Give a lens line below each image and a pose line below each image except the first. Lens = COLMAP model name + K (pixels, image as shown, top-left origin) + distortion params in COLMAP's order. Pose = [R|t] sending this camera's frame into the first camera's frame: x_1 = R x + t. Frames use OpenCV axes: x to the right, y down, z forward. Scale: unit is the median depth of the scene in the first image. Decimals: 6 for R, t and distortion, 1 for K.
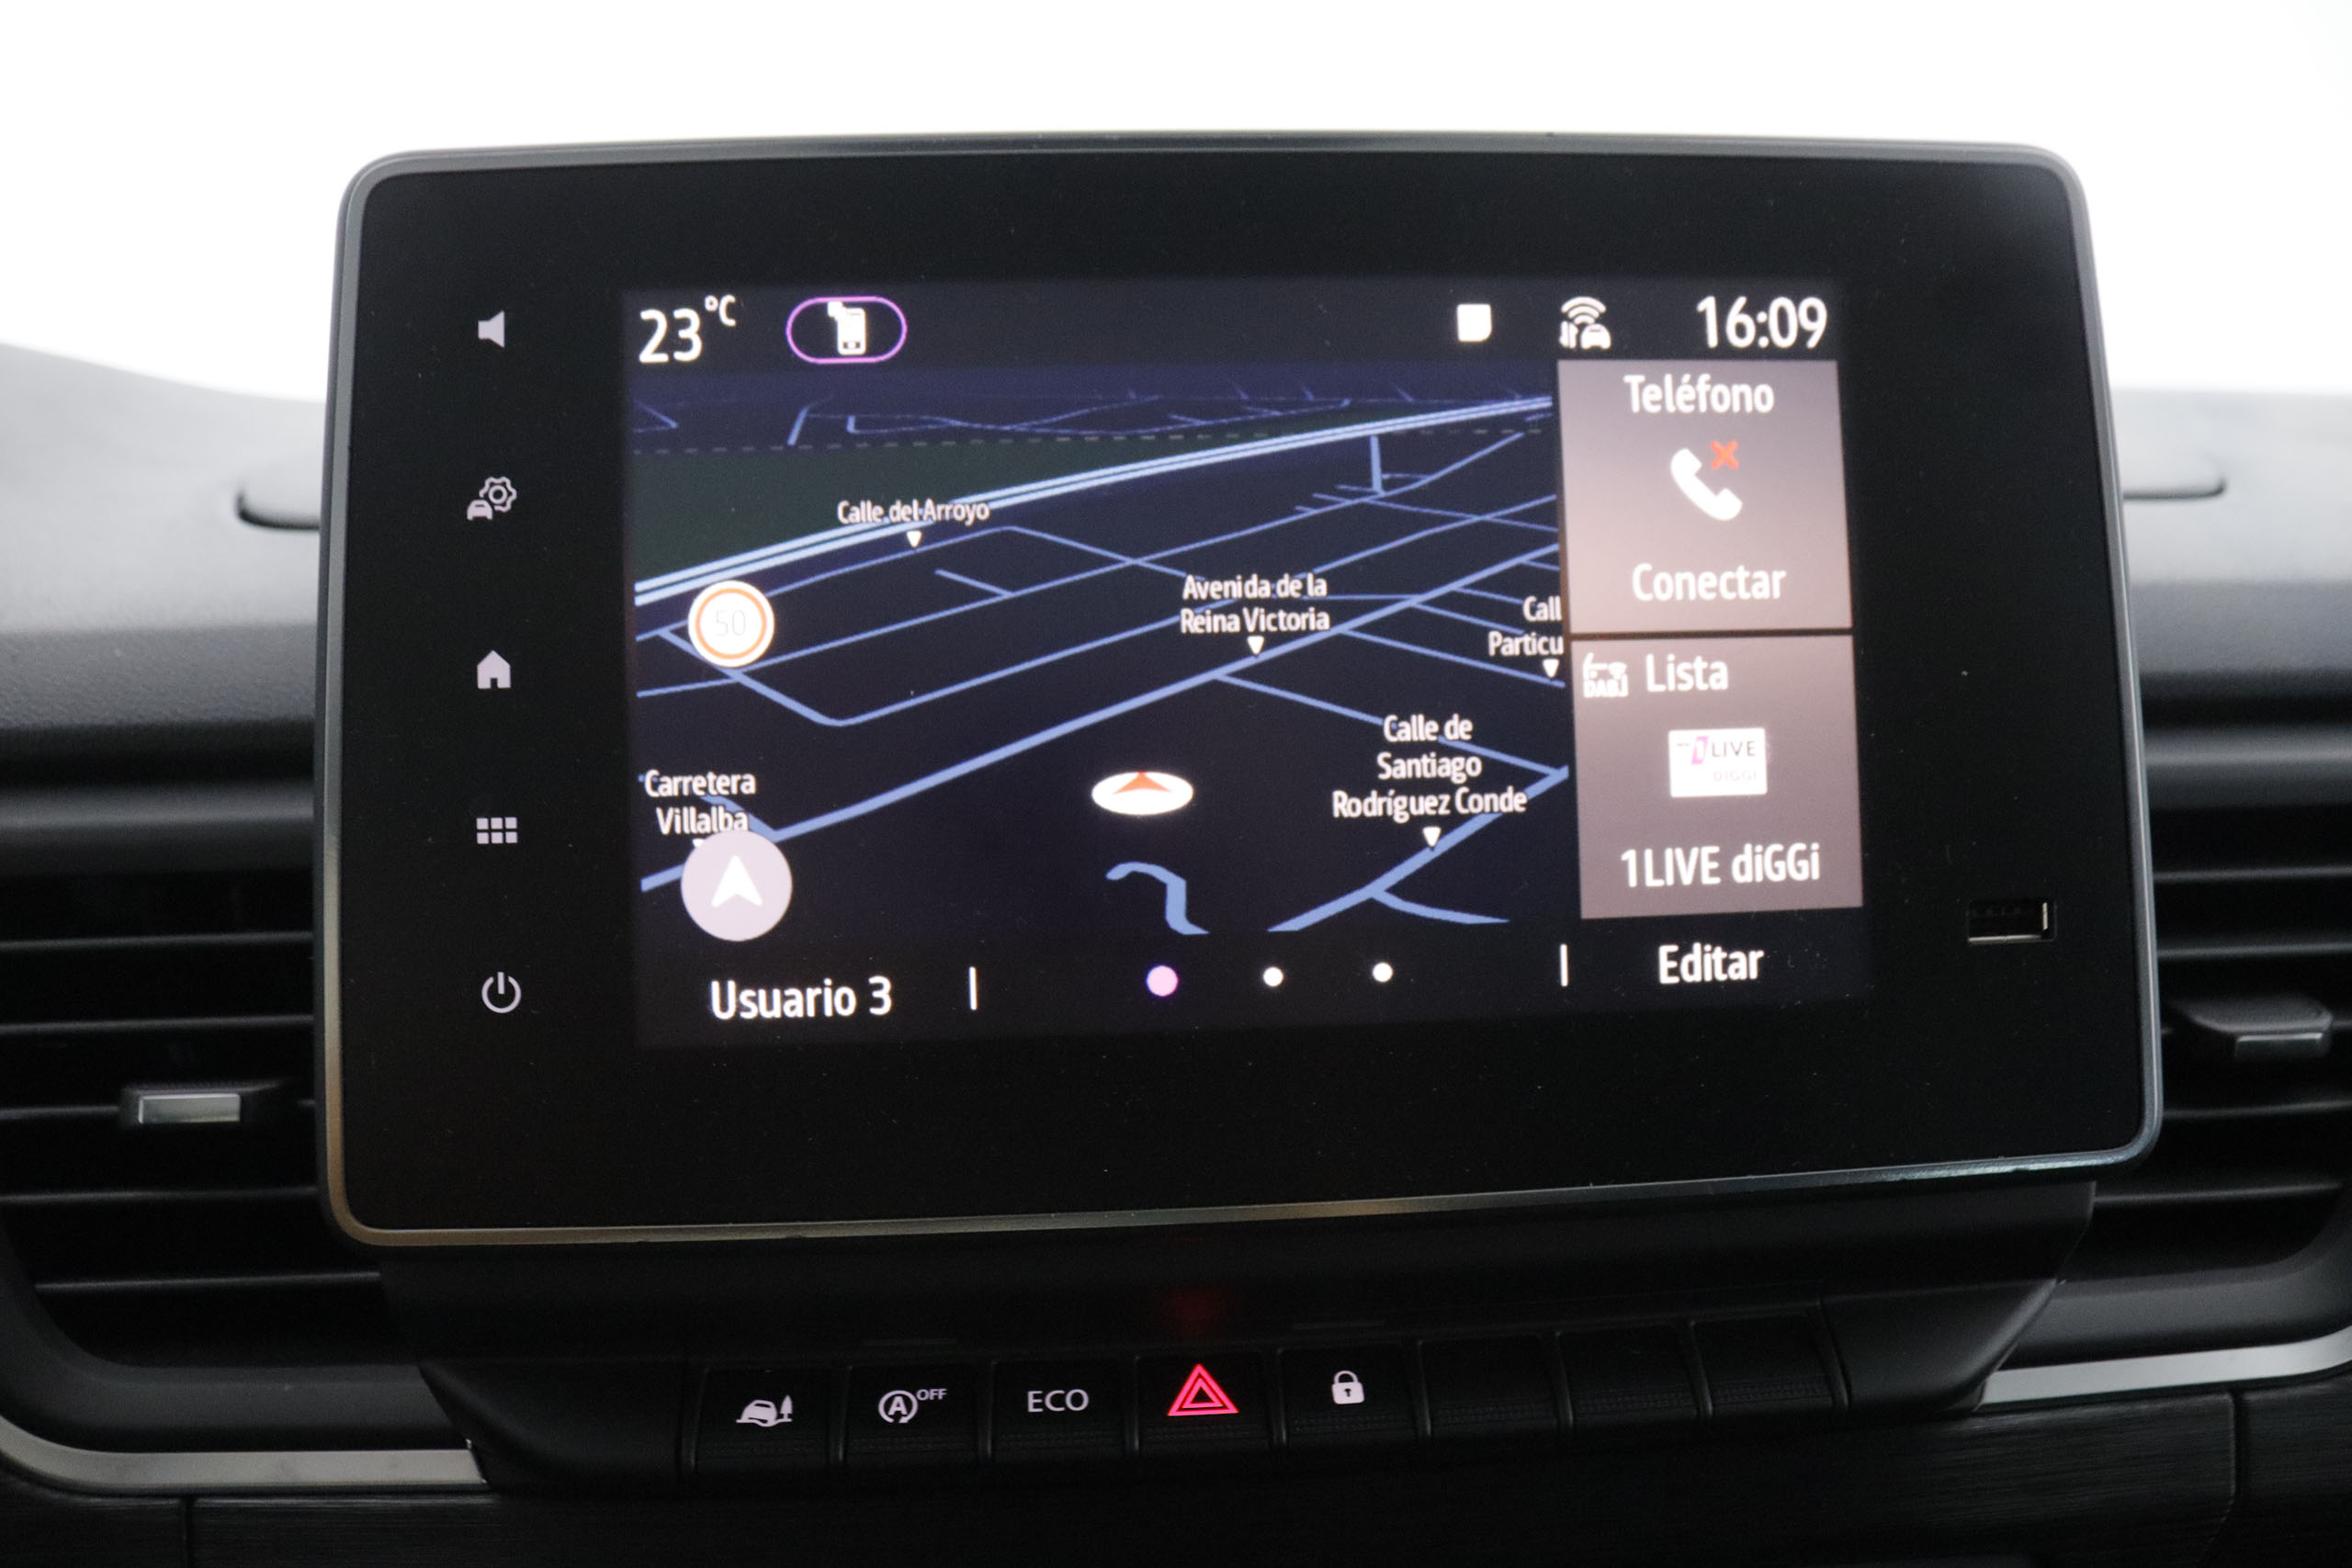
lens RADIAL K [[1883.7, 0, 1144.9], [0, 1883.7, 776.9], [0, 0, 1]] dist [-0.174214, 0.129251]
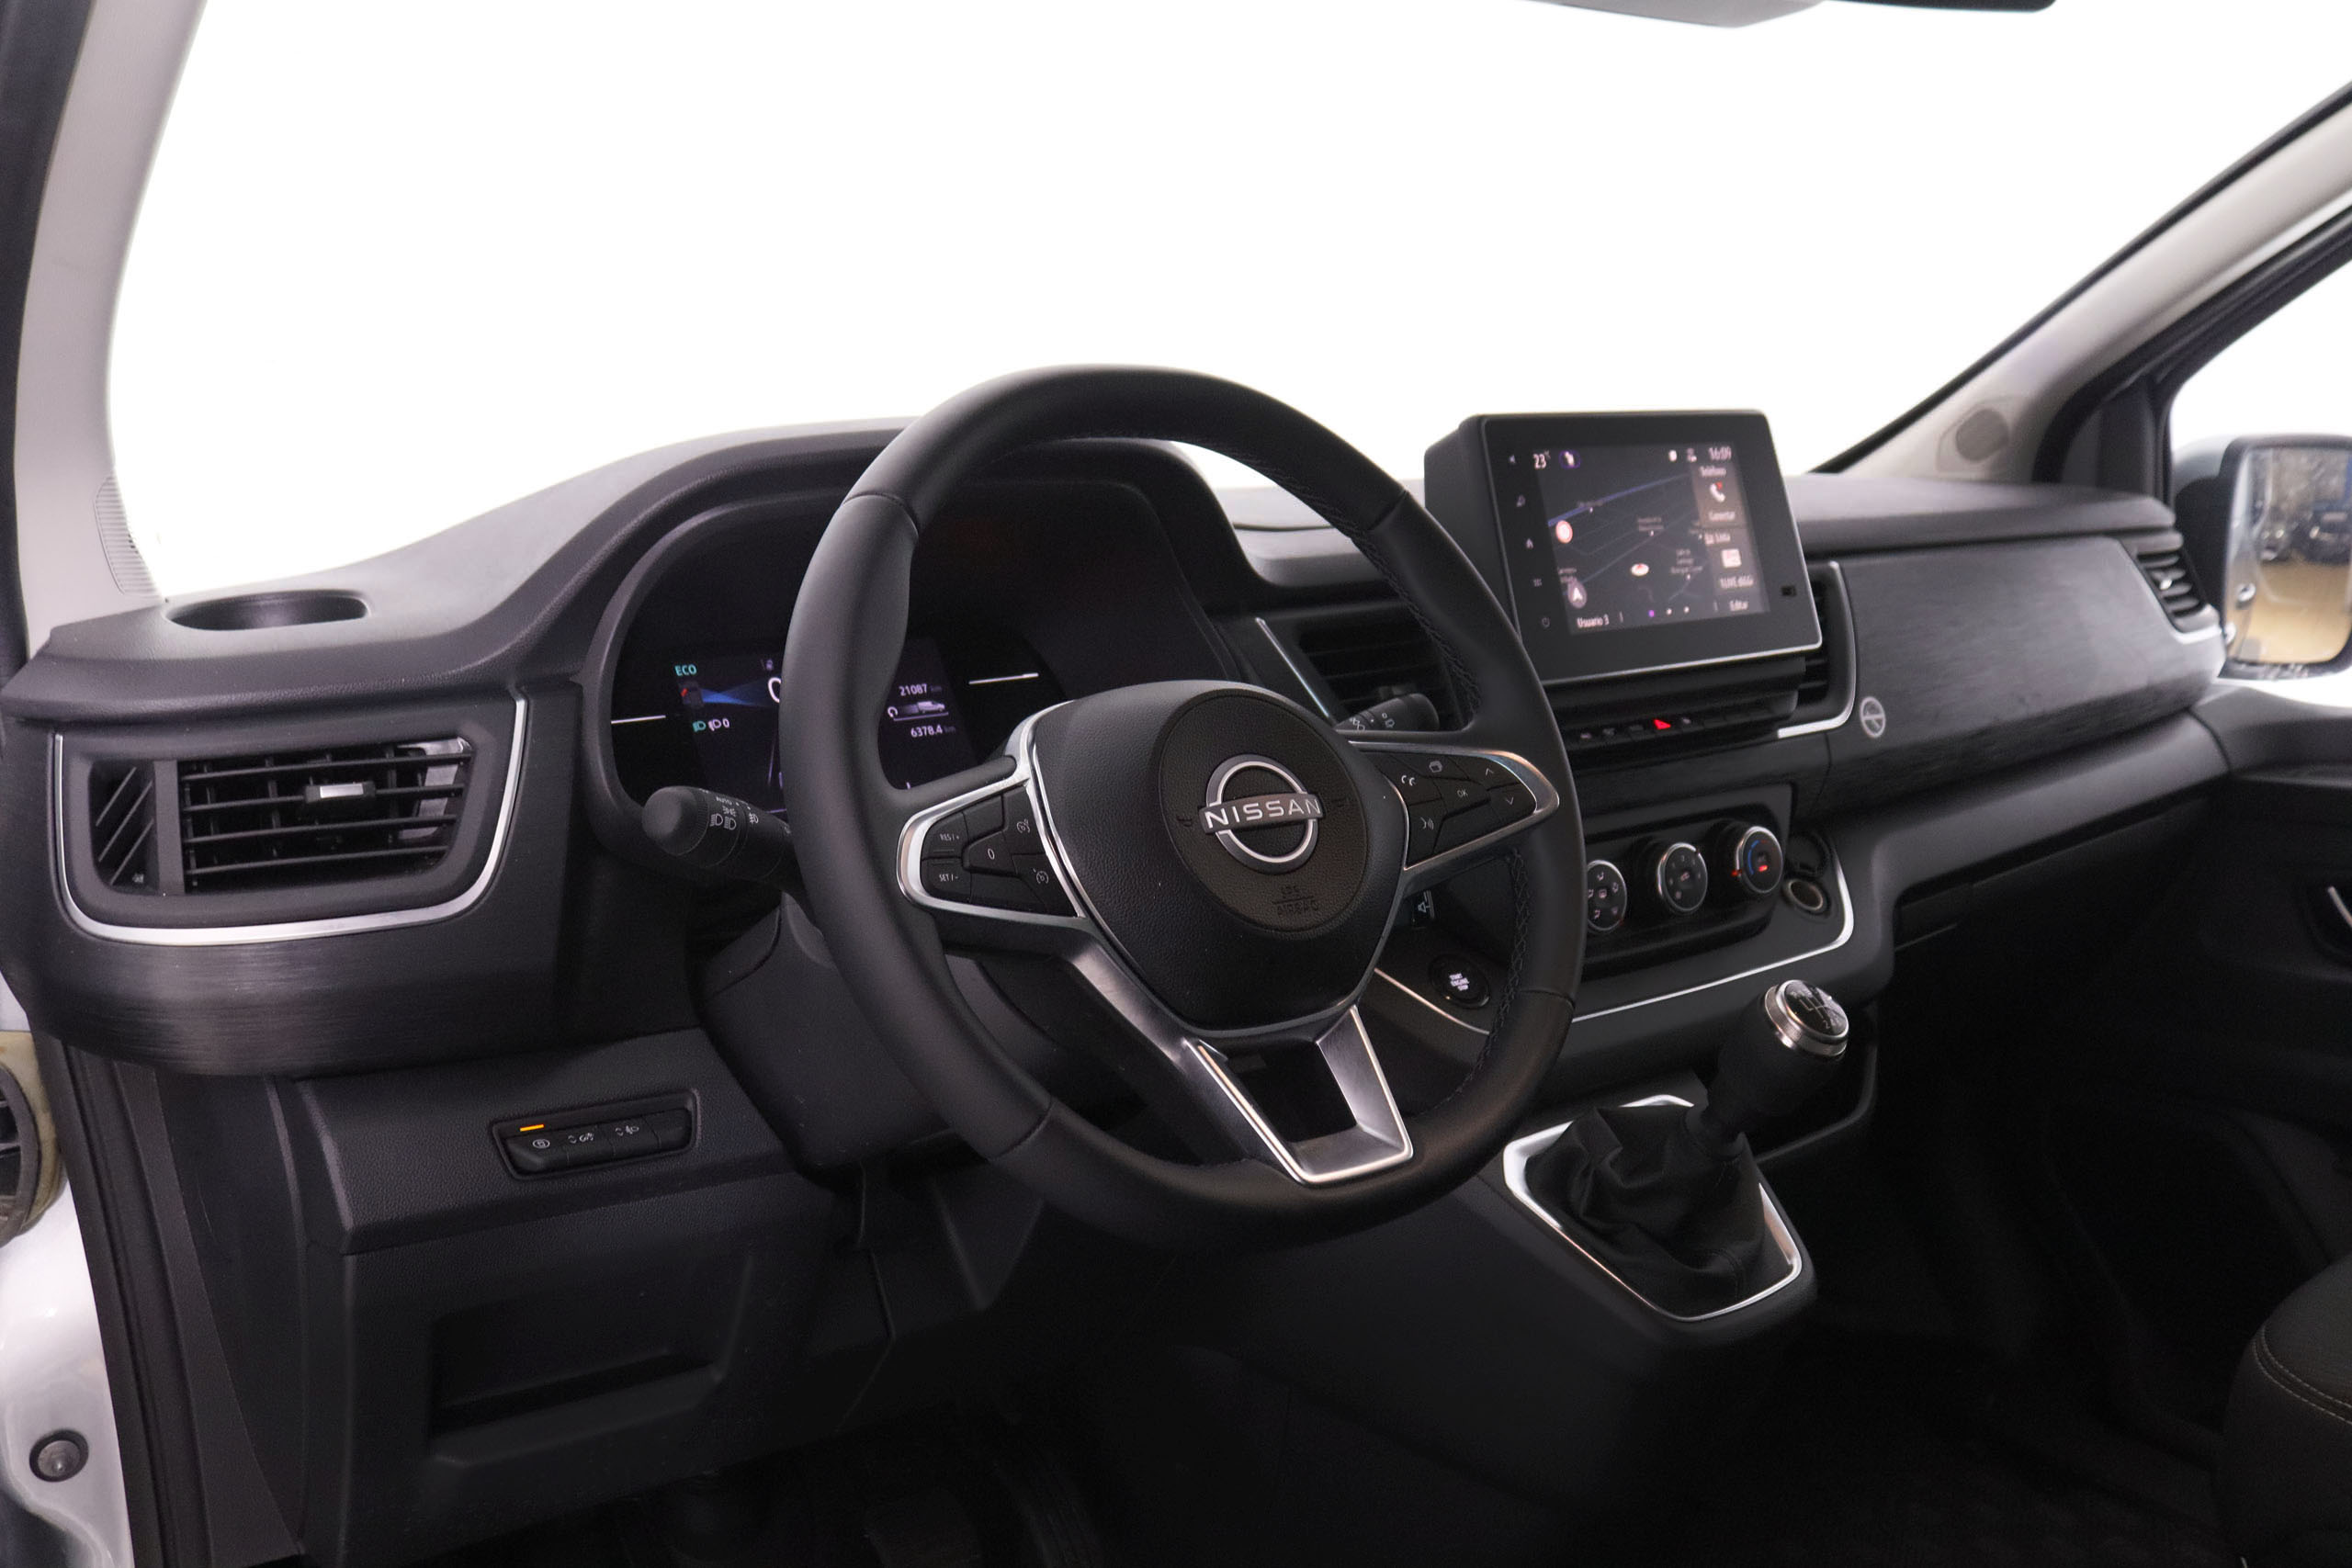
lens RADIAL K [[2084.3, 0, 1172.9], [0, 2084.3, 861.3], [0, 0, 1]] dist [-0.094353, 0.008232]
pose [[0.841489, -0.123625, 0.525940, -3.270609], [0.155869, 0.987627, -0.017239, 0.549150], [-0.517302, 0.096484, 0.850347, -2.230750]]
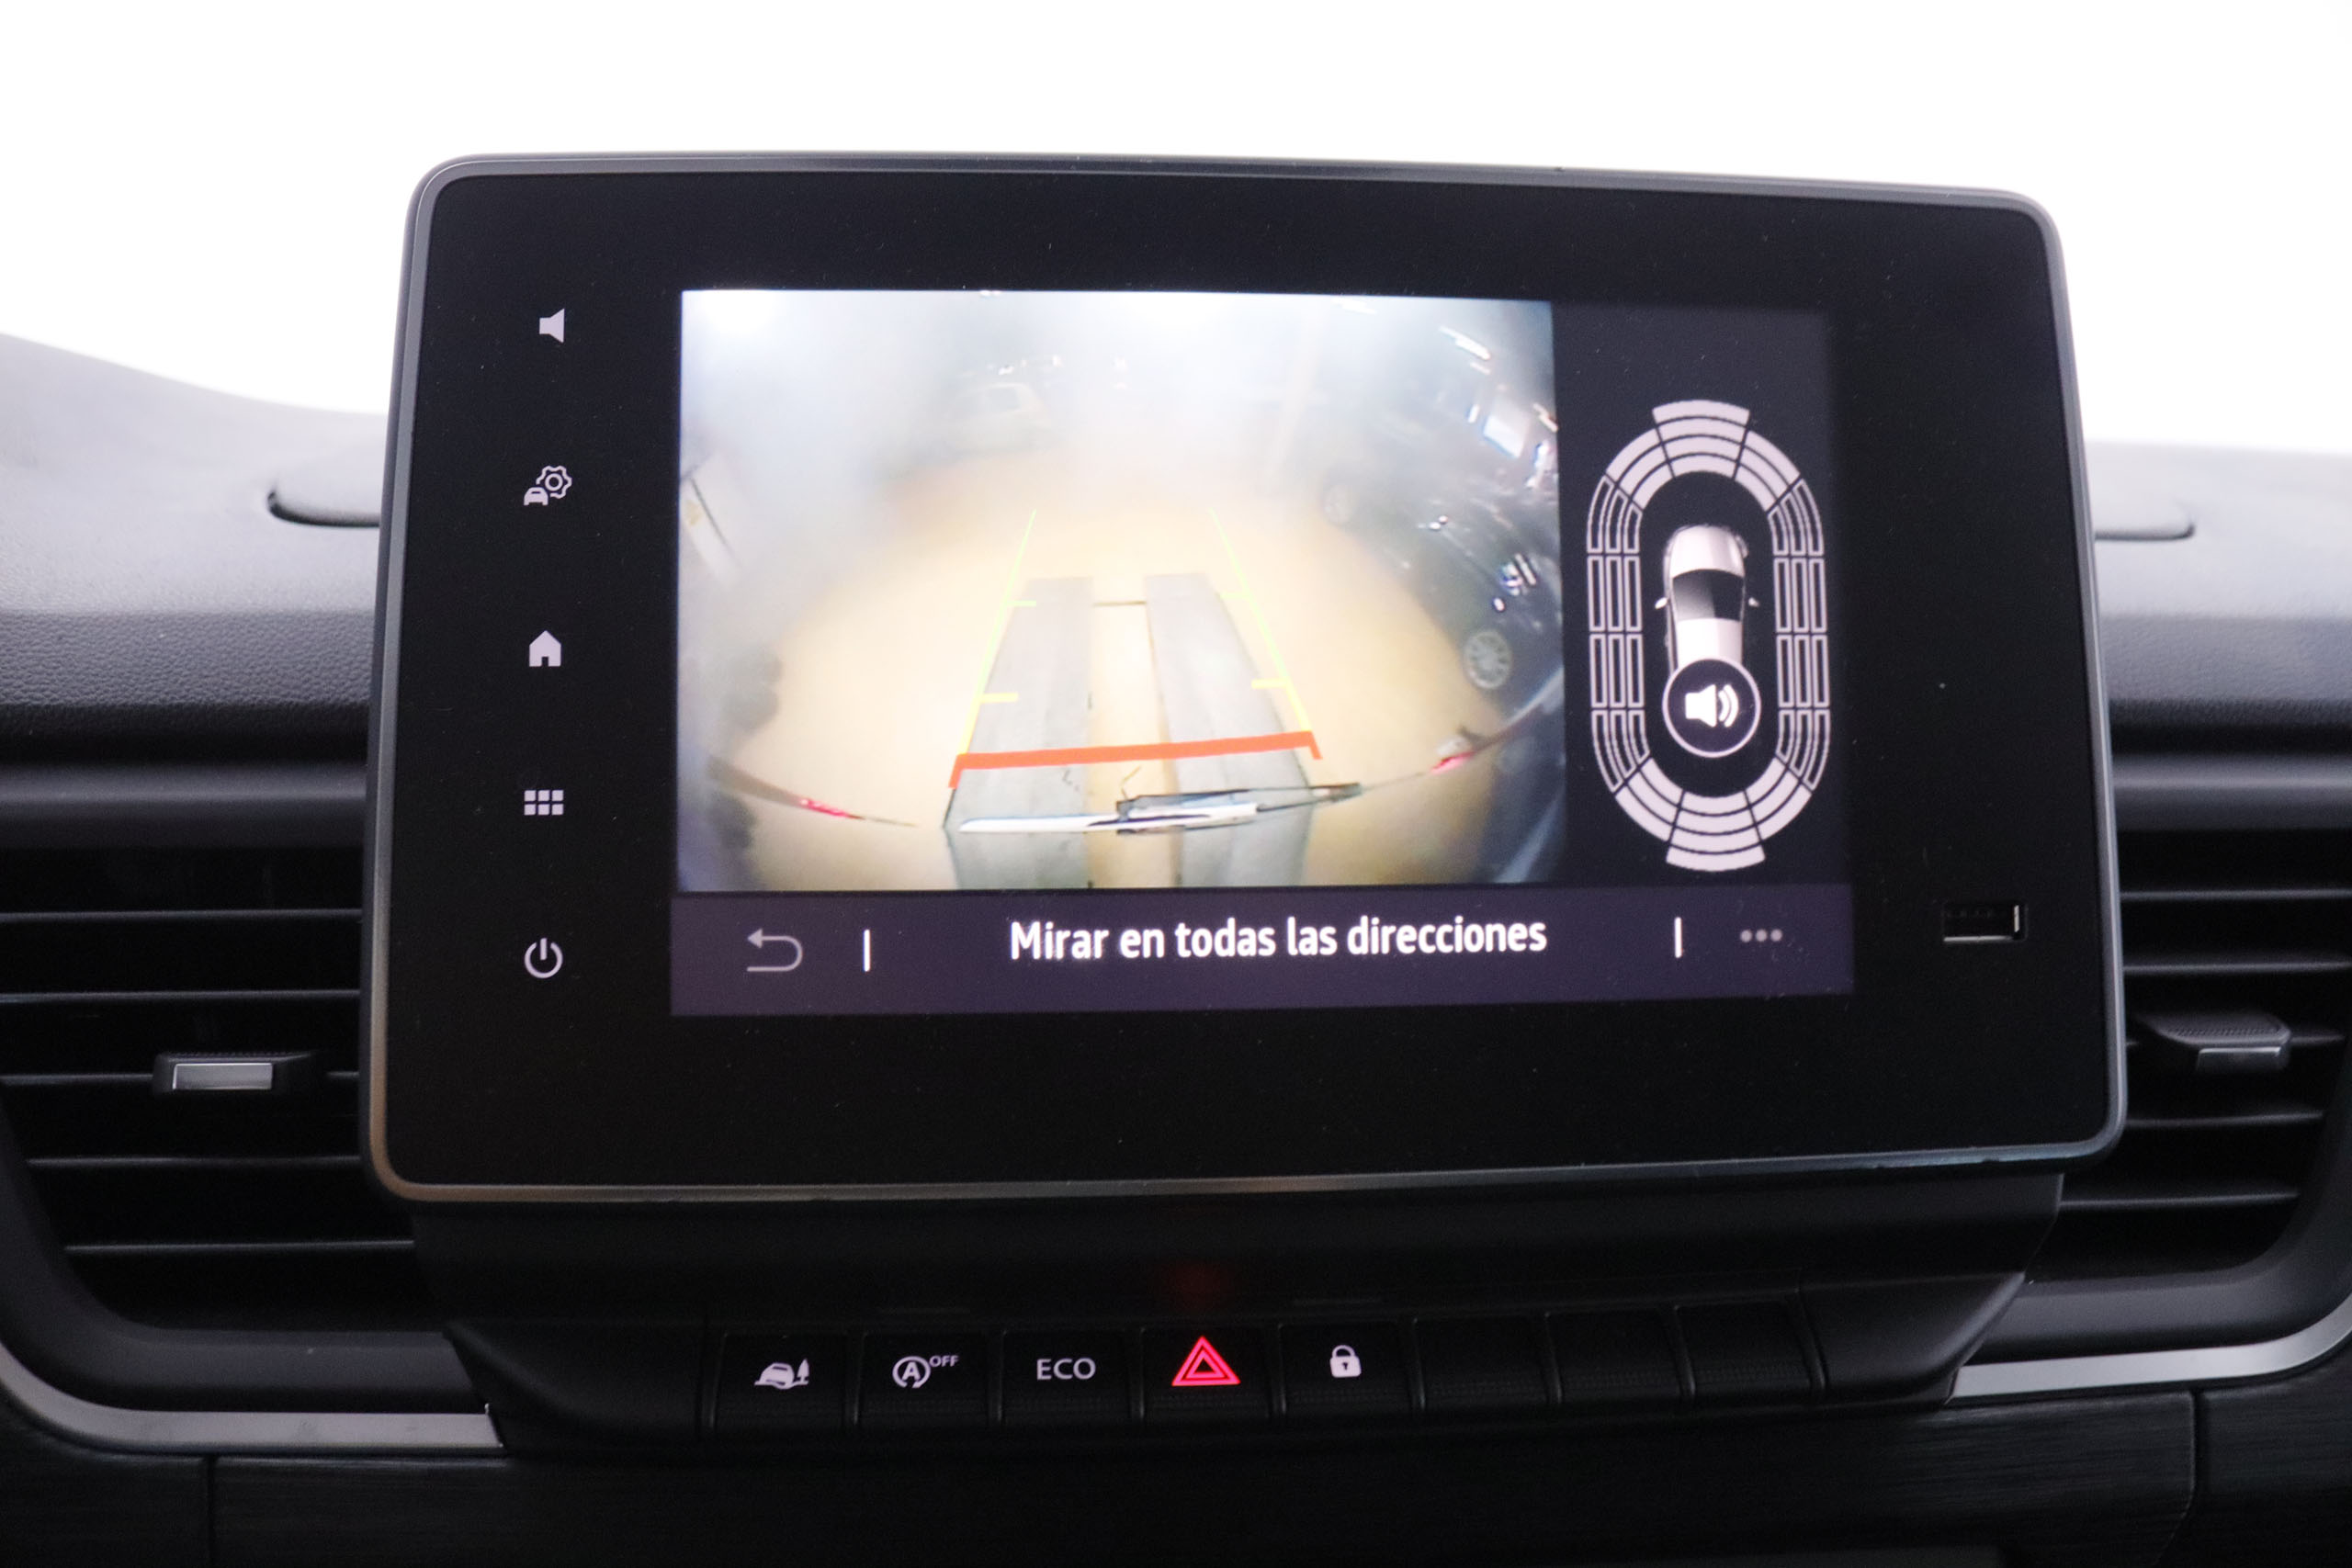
lens RADIAL K [[1883.7, 0, 1144.9], [0, 1883.7, 776.9], [0, 0, 1]] dist [-0.174214, 0.129251]
pose [[0.999698, 0.021334, 0.012201, -0.023096], [-0.020992, 0.999400, -0.027567, 0.034336], [-0.012781, 0.027303, 0.999545, -0.047640]]
